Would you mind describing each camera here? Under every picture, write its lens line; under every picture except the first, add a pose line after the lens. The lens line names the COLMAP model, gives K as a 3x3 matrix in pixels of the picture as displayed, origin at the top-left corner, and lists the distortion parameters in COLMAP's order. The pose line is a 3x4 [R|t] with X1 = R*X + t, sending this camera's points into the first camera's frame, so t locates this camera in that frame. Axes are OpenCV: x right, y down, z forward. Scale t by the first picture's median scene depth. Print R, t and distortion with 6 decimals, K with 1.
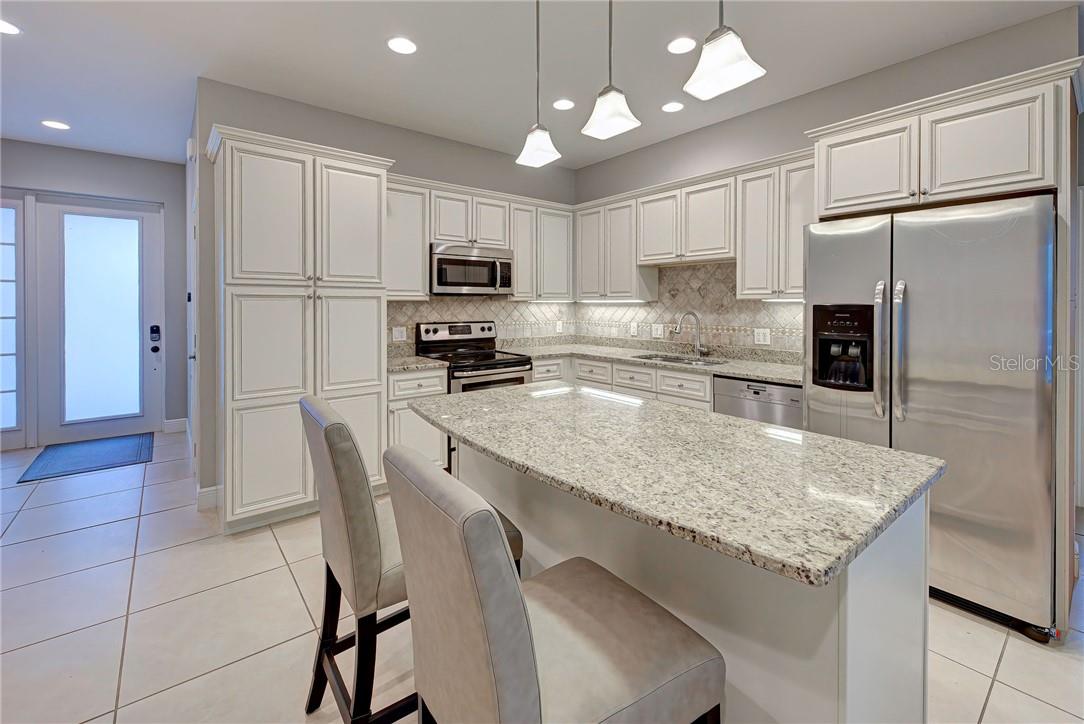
lens RADIAL K [[463.5, 0, 545.1], [0, 463.5, 303.7], [0, 0, 1]] dist [0.000202, -0.000331]
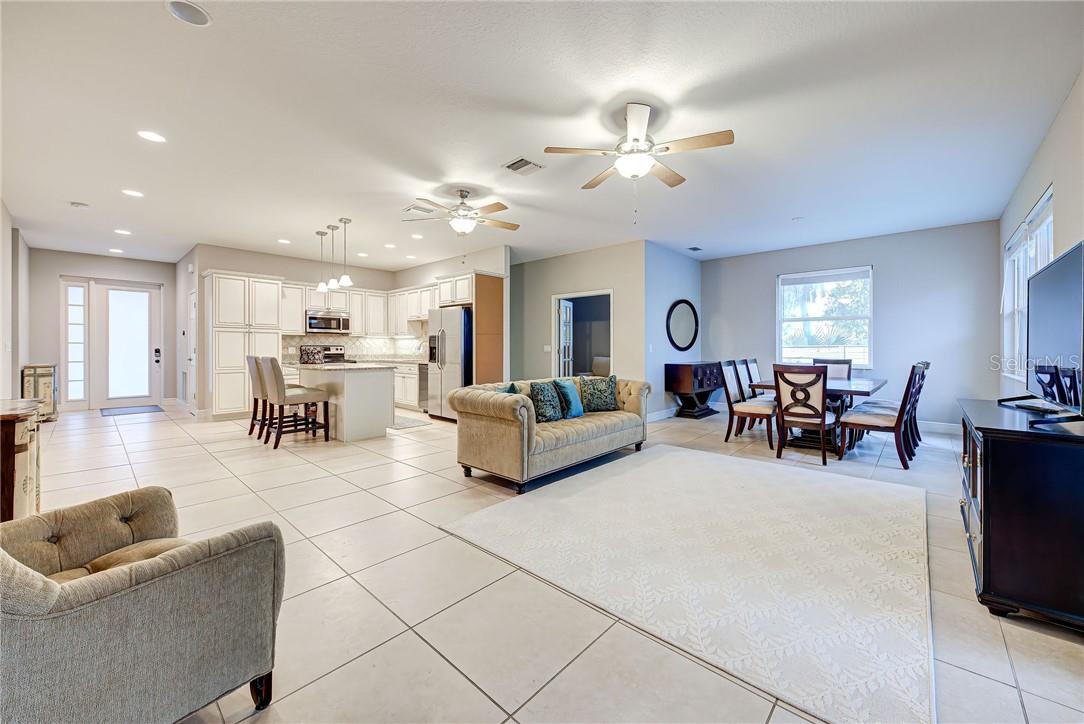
lens RADIAL K [[419.2, 0, 555.3], [0, 419.2, 351.5], [0, 0, 1]] dist [-0.007486, -0.000525]
pose [[0.986748, 0.001737, 0.162249, 0.586432], [-0.003389, 0.999945, 0.009905, 0.045977], [-0.162223, -0.010324, 0.986700, -1.147698]]
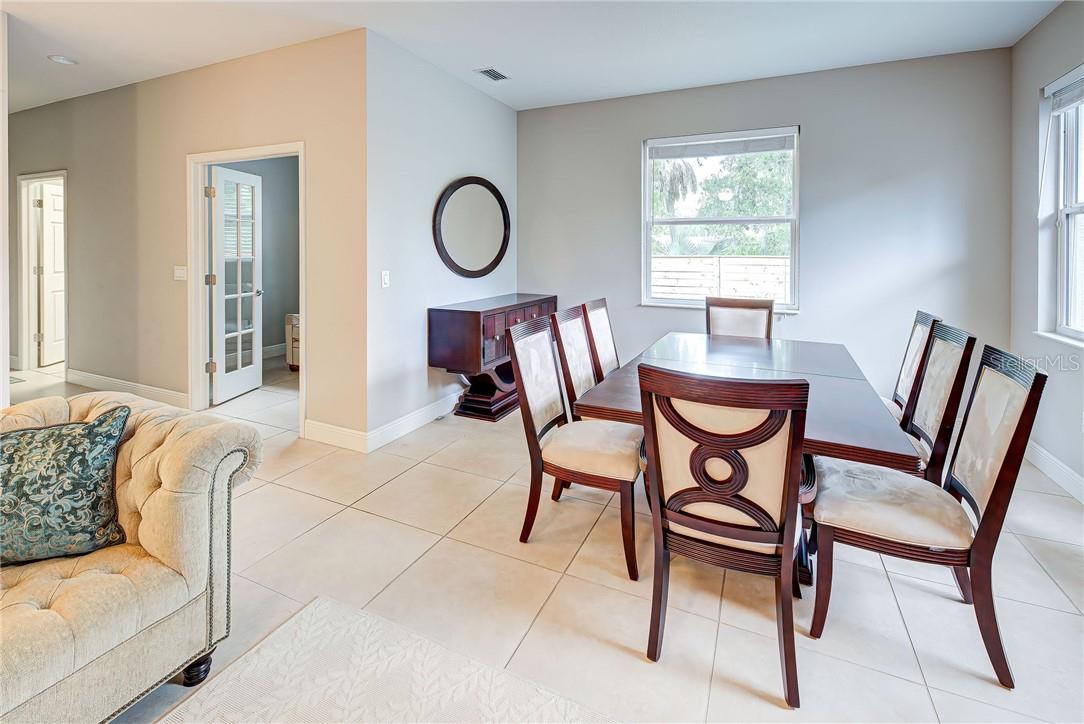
lens RADIAL K [[491.1, 0, 540.0], [0, 491.1, 252.6], [0, 0, 1]] dist [0.000284, 0.000035]
pose [[0.898993, 0.006050, 0.437921, 1.088330], [-0.008823, 0.999952, 0.004297, -0.003264], [-0.437874, -0.007726, 0.899003, -0.471429]]
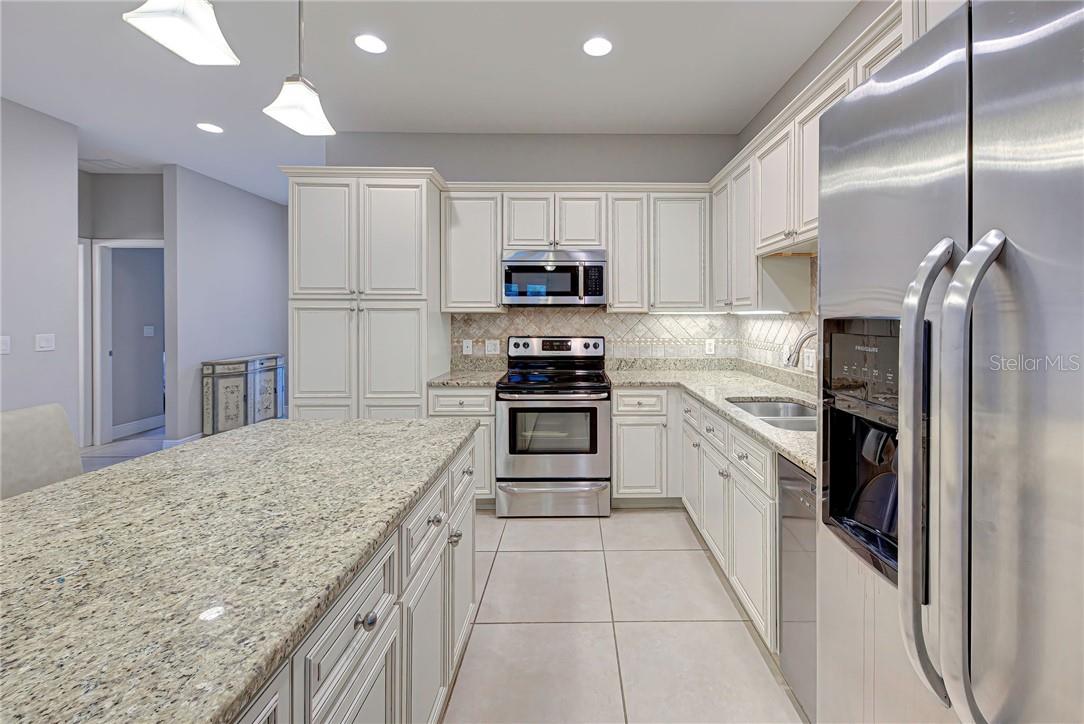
lens RADIAL K [[460.2, 0, 573.5], [0, 460.2, 316.6], [0, 0, 1]] dist [-0.002515, -0.000465]
pose [[0.781064, 0.000970, -0.624451, 0.403593], [-0.000143, 0.999999, 0.001374, 0.000415], [0.624451, -0.000984, 0.781063, 0.345179]]
